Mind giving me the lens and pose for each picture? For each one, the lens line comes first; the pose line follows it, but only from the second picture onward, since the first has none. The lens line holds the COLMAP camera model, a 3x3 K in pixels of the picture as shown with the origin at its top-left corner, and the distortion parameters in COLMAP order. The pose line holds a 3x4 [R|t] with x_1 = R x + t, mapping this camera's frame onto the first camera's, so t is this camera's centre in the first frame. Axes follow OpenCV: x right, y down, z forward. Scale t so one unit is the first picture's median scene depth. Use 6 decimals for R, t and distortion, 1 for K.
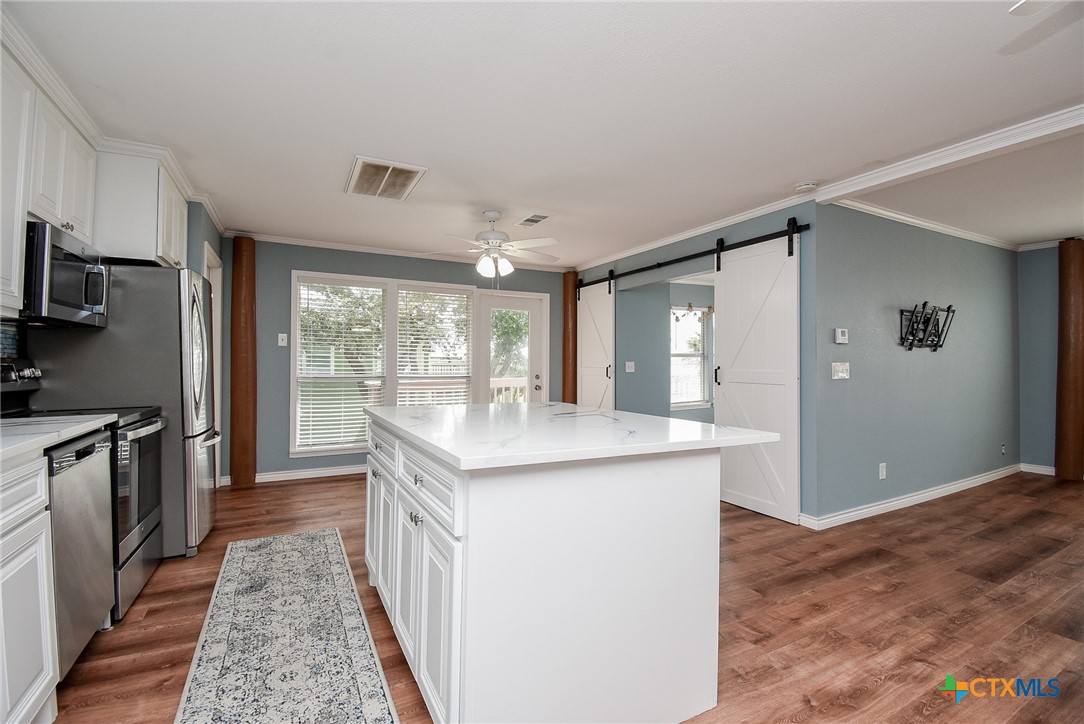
lens RADIAL K [[483.4, 0, 540.4], [0, 483.4, 359.6], [0, 0, 1]] dist [-0.011280, -0.002941]
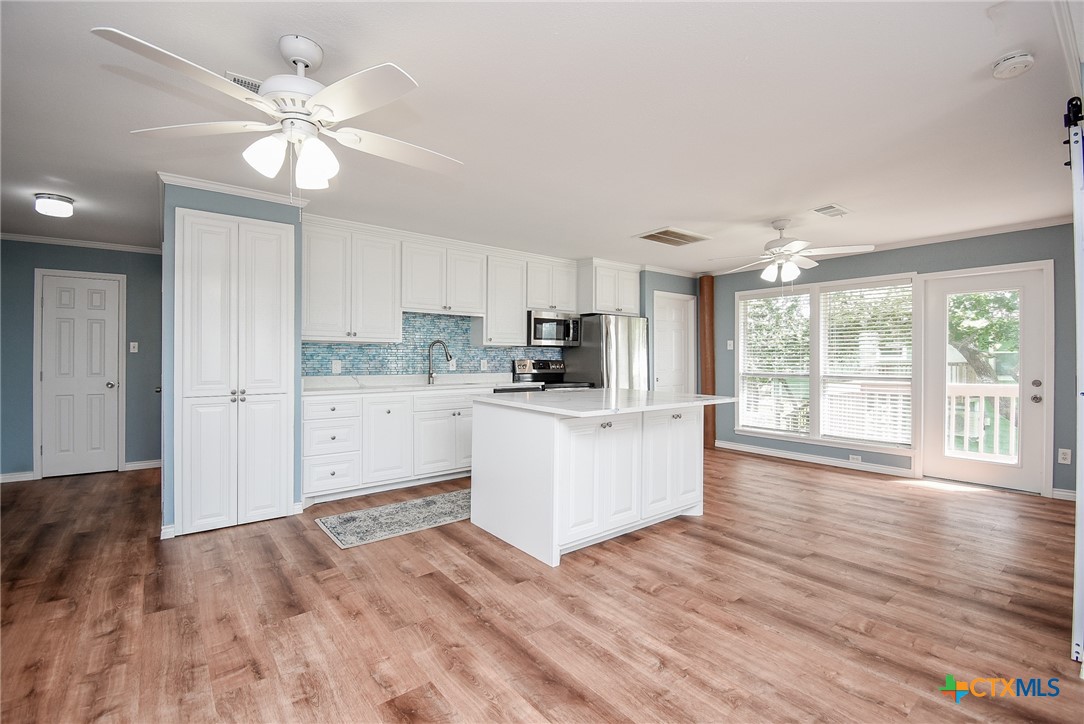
lens RADIAL K [[483.4, 0, 541.3], [0, 483.4, 358.0], [0, 0, 1]] dist [-0.011280, -0.002941]
pose [[0.171563, -0.009215, -0.985130, 1.343576], [0.000807, 0.999957, -0.009213, 0.011929], [0.985173, 0.000786, 0.171563, 0.454095]]
